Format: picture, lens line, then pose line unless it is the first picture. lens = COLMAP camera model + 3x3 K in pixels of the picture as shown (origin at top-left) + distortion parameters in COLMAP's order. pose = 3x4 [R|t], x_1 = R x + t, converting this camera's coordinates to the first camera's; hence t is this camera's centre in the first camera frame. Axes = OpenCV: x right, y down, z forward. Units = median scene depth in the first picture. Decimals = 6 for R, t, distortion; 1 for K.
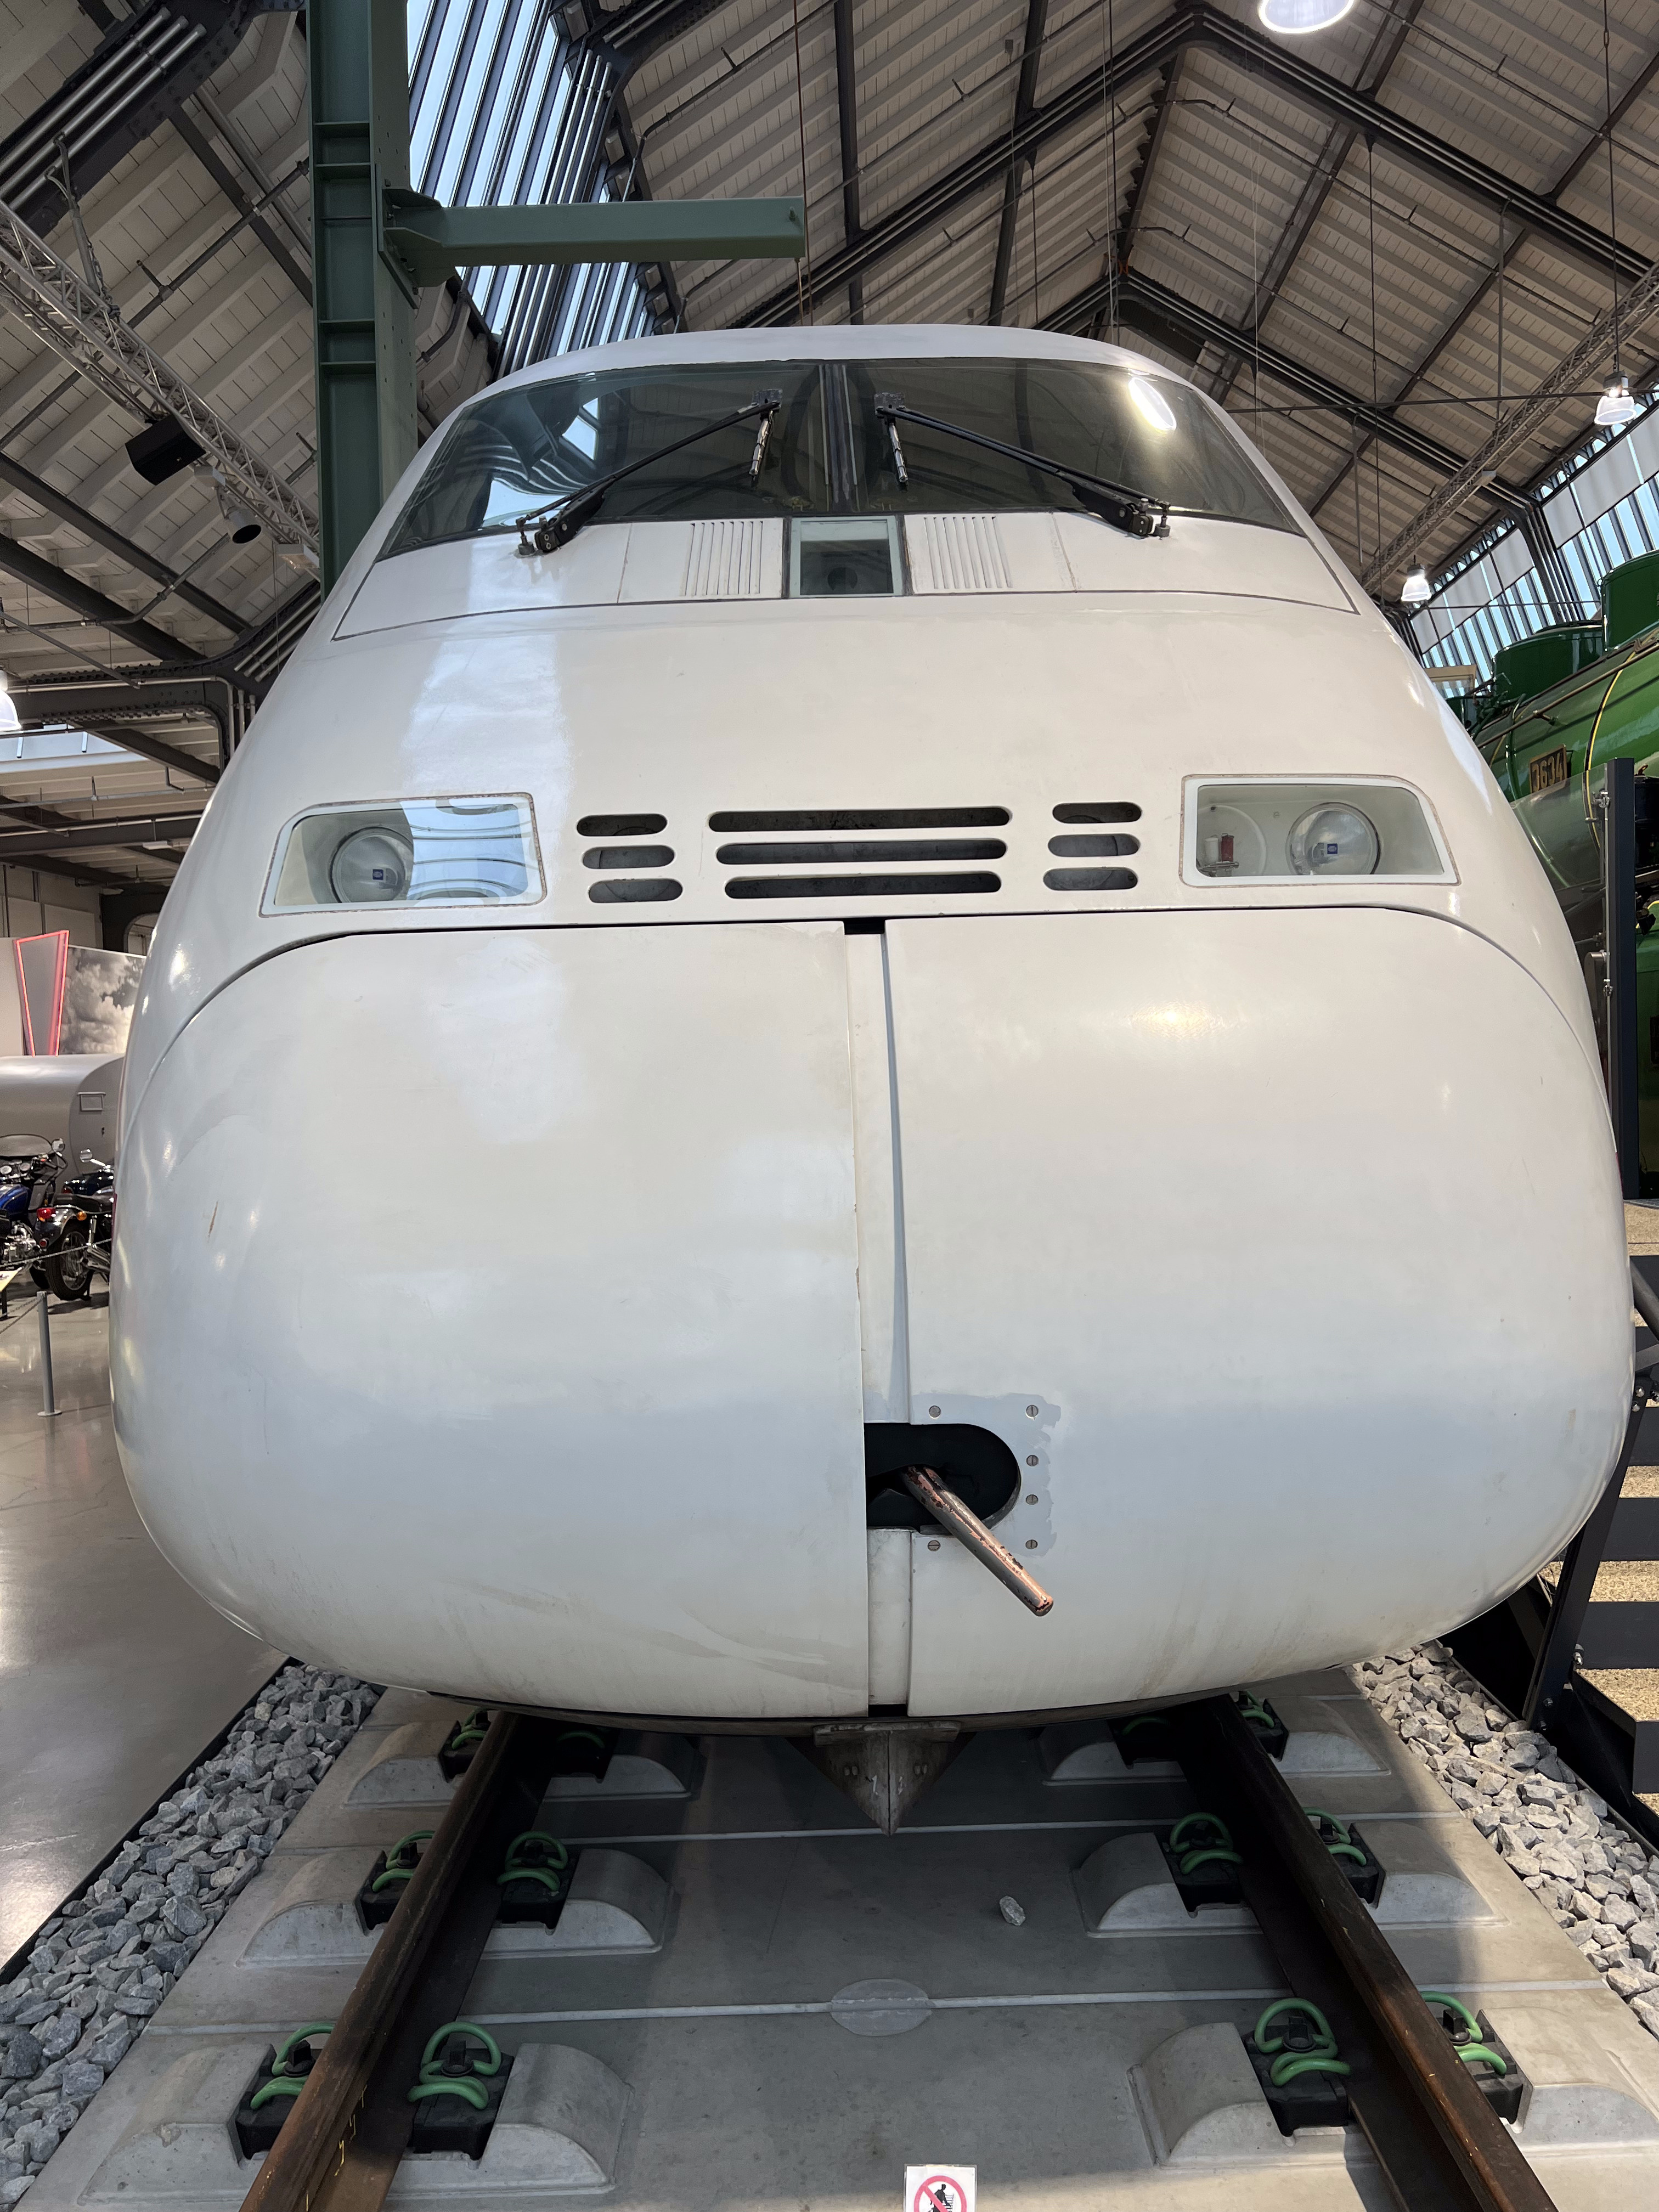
lens RADIAL K [[1666.3, 0, 857.4], [0, 1666.3, 1106.4], [0, 0, 1]] dist [0.055912, -0.063452]
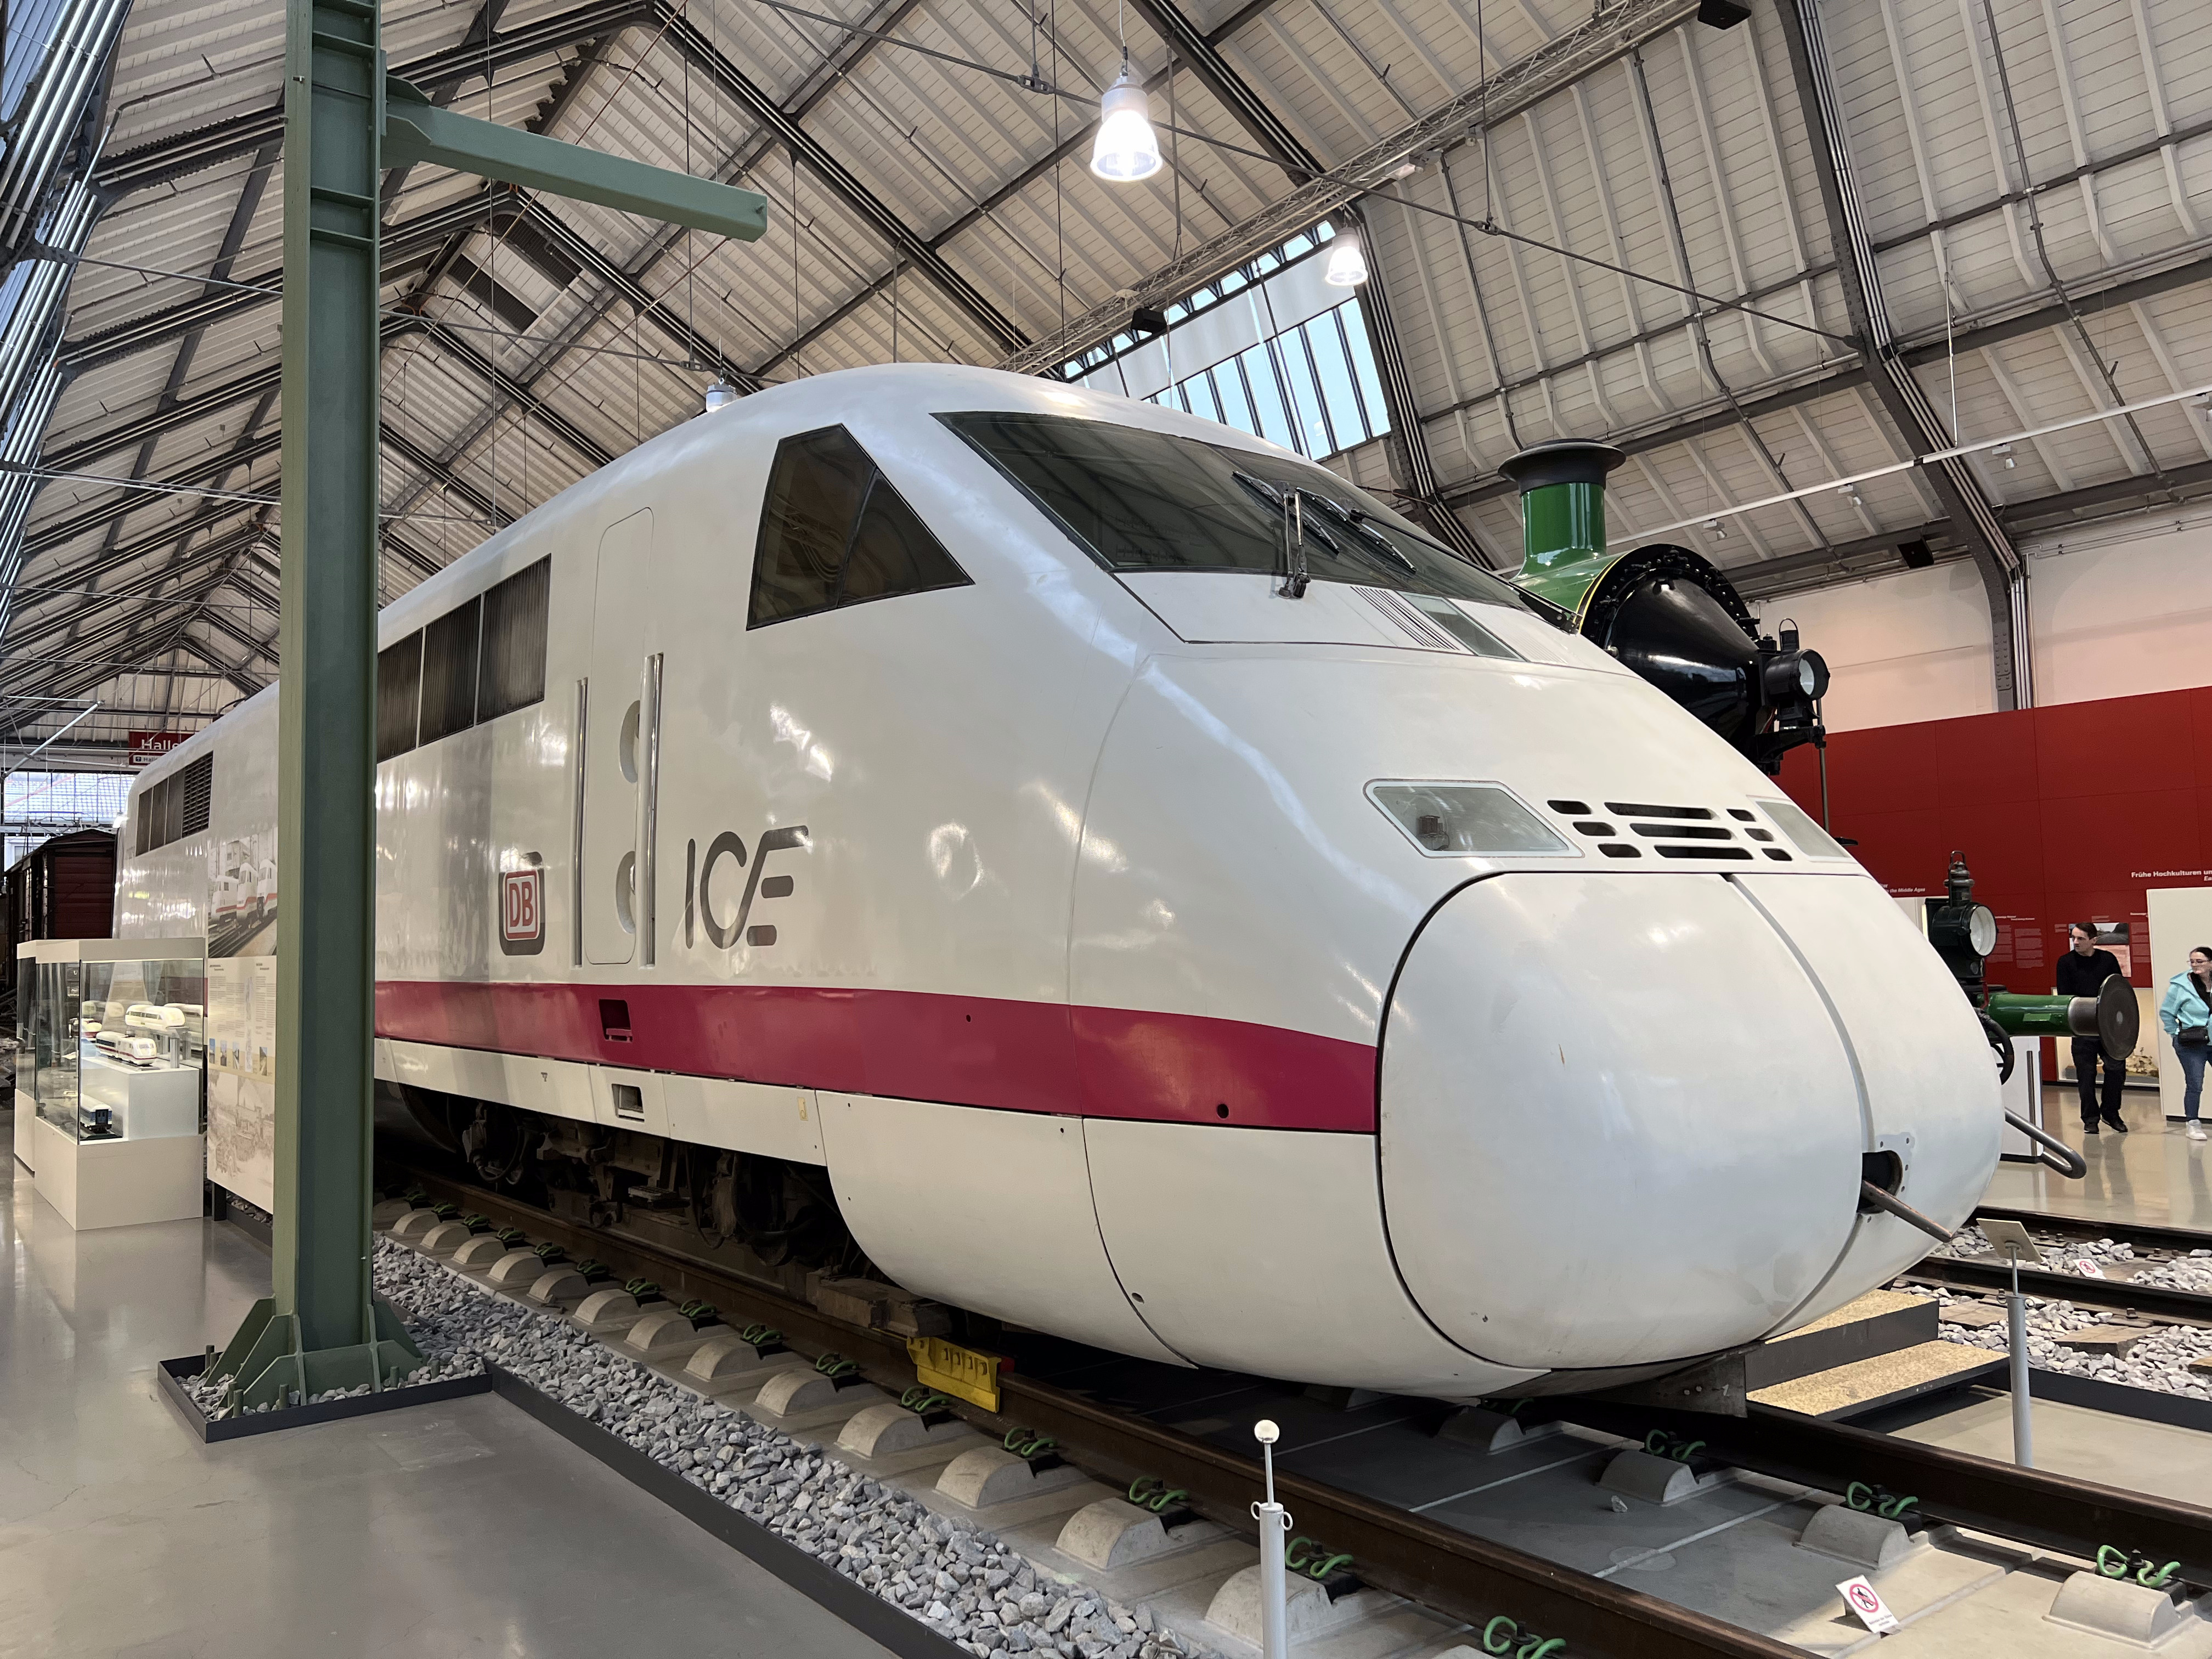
lens RADIAL K [[1666.3, 0, 1090.4], [0, 1666.3, 841.4], [0, 0, 1]] dist [0.055912, -0.063452]
pose [[0.805580, 0.041301, 0.591046, -0.493266], [0.015688, 0.995731, -0.090961, 0.000856], [-0.592279, 0.082549, 0.801493, -0.003268]]
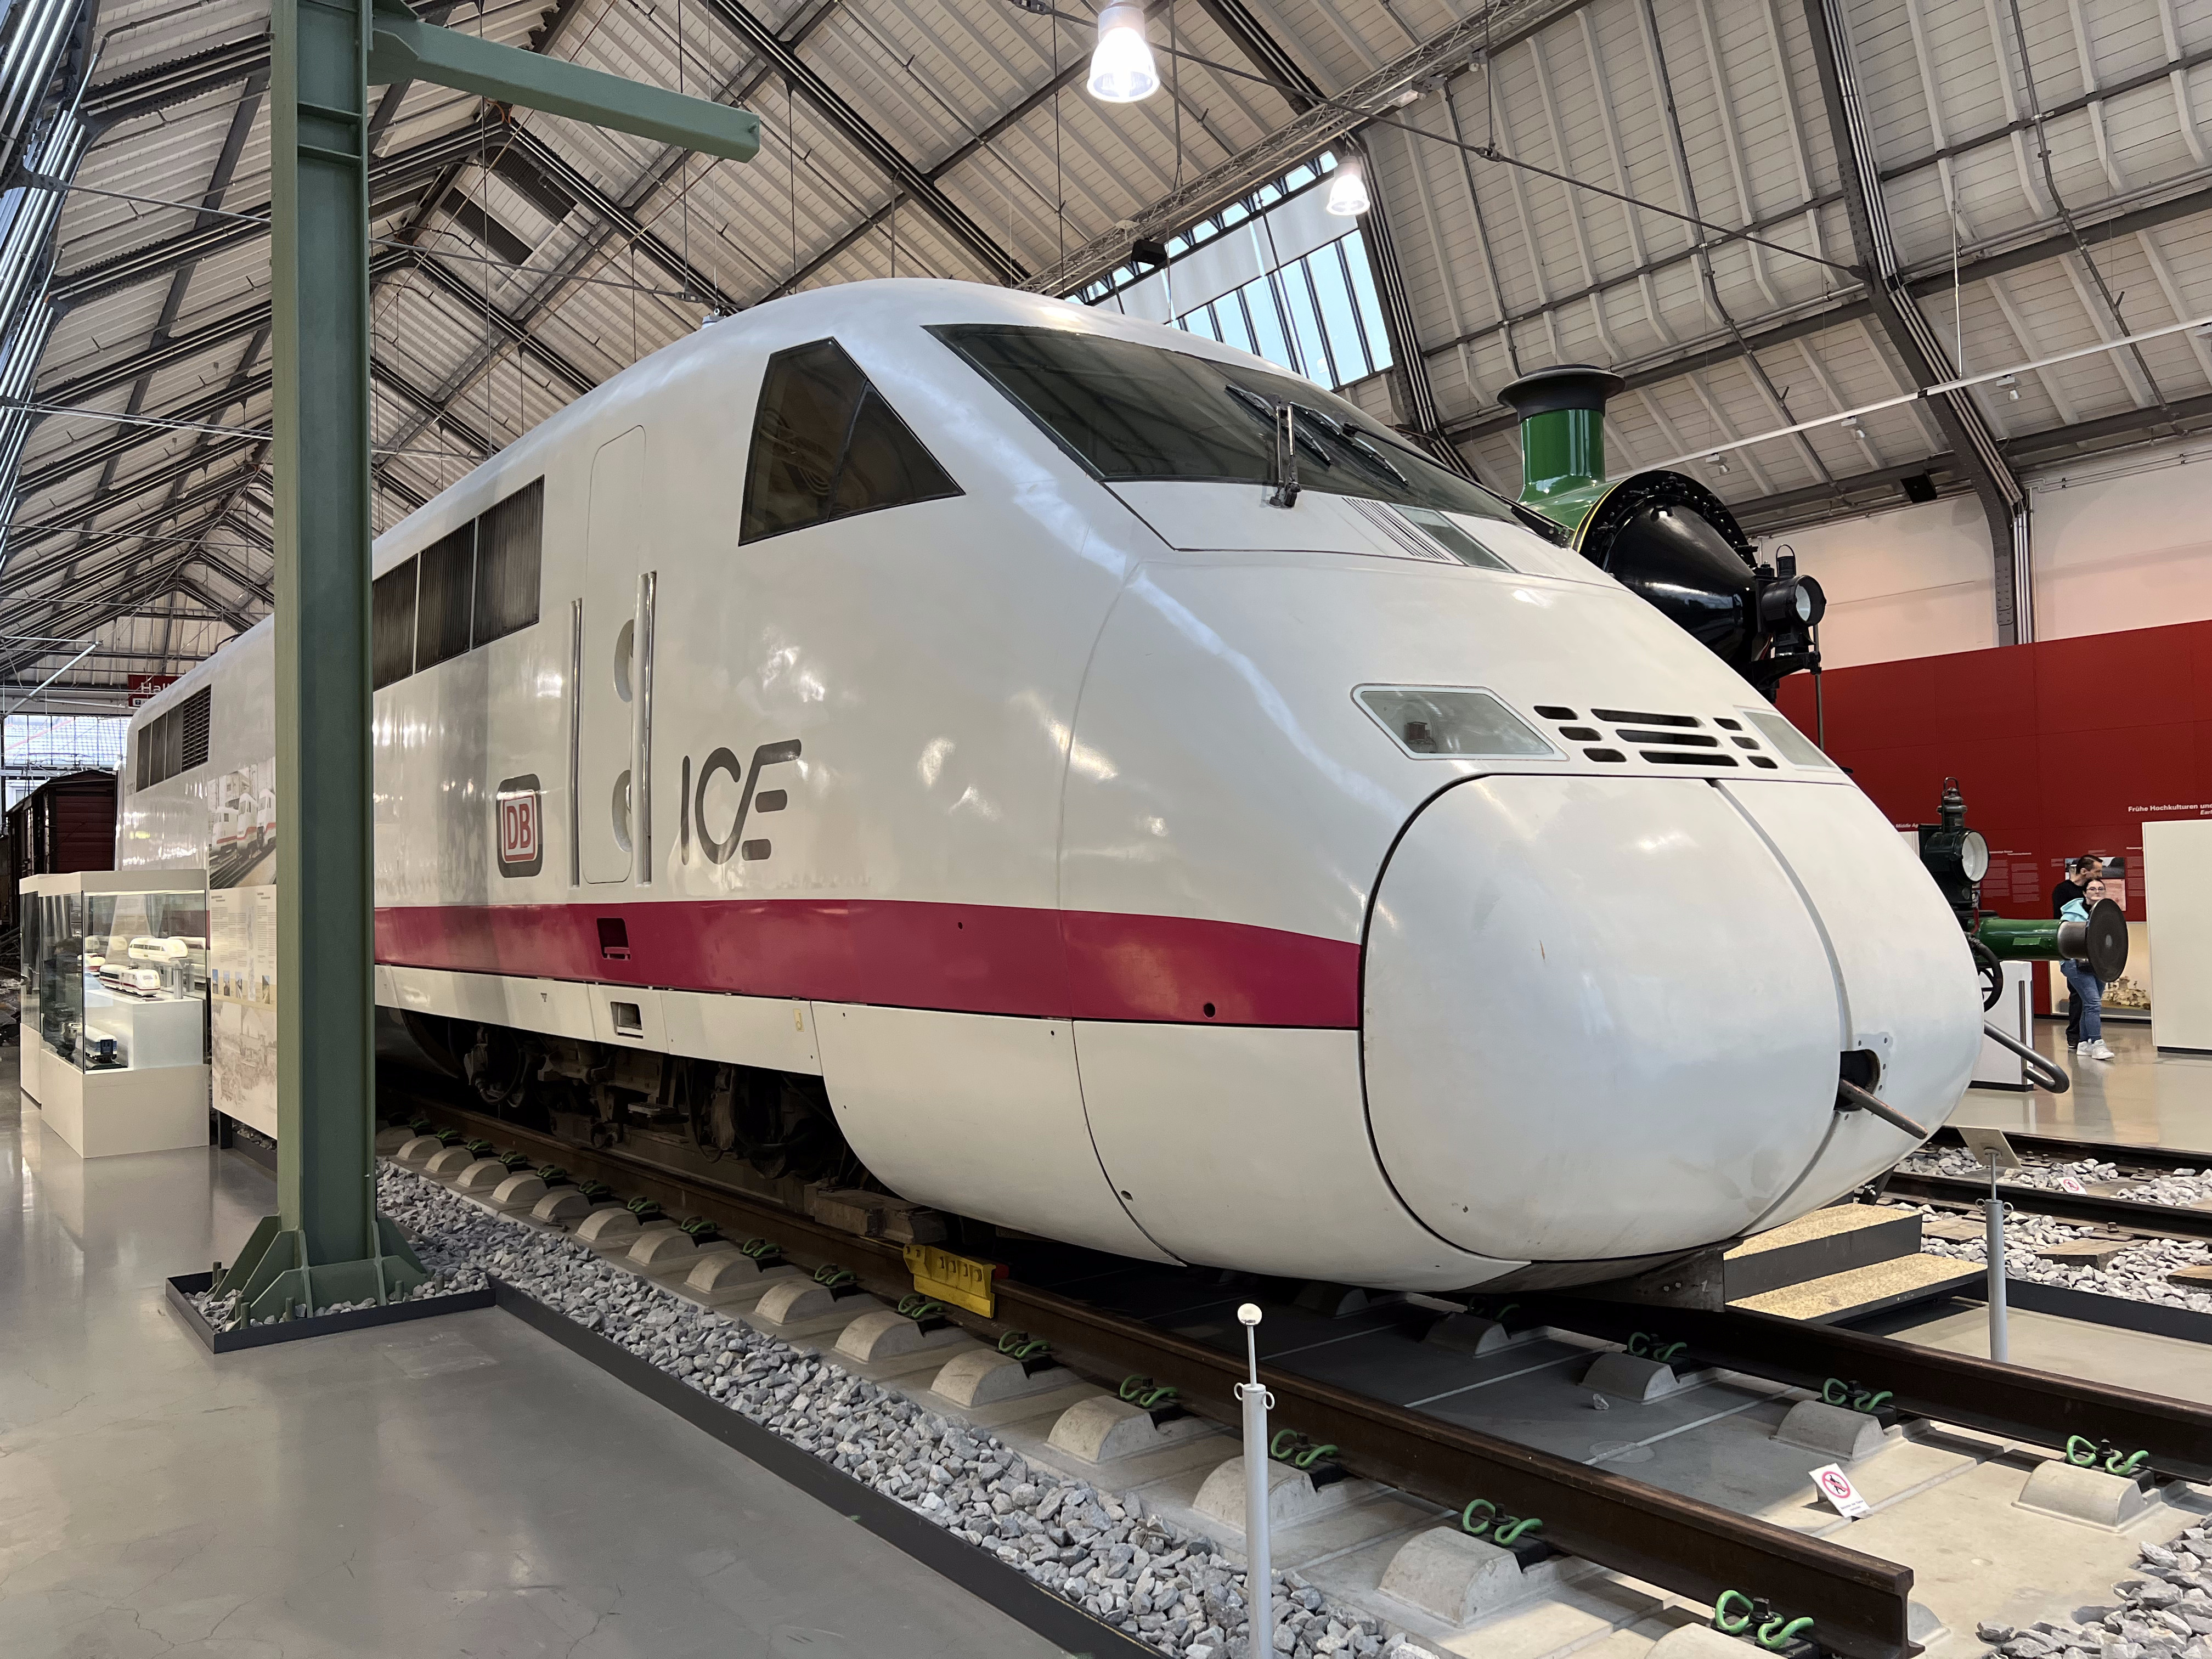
lens RADIAL K [[1666.3, 0, 1094.8], [0, 1666.3, 841.9], [0, 0, 1]] dist [0.055912, -0.063452]
pose [[0.805109, 0.021715, 0.592729, -0.491743], [0.016452, 0.998128, -0.058913, 0.014713], [-0.592898, 0.057183, 0.803244, -0.008246]]
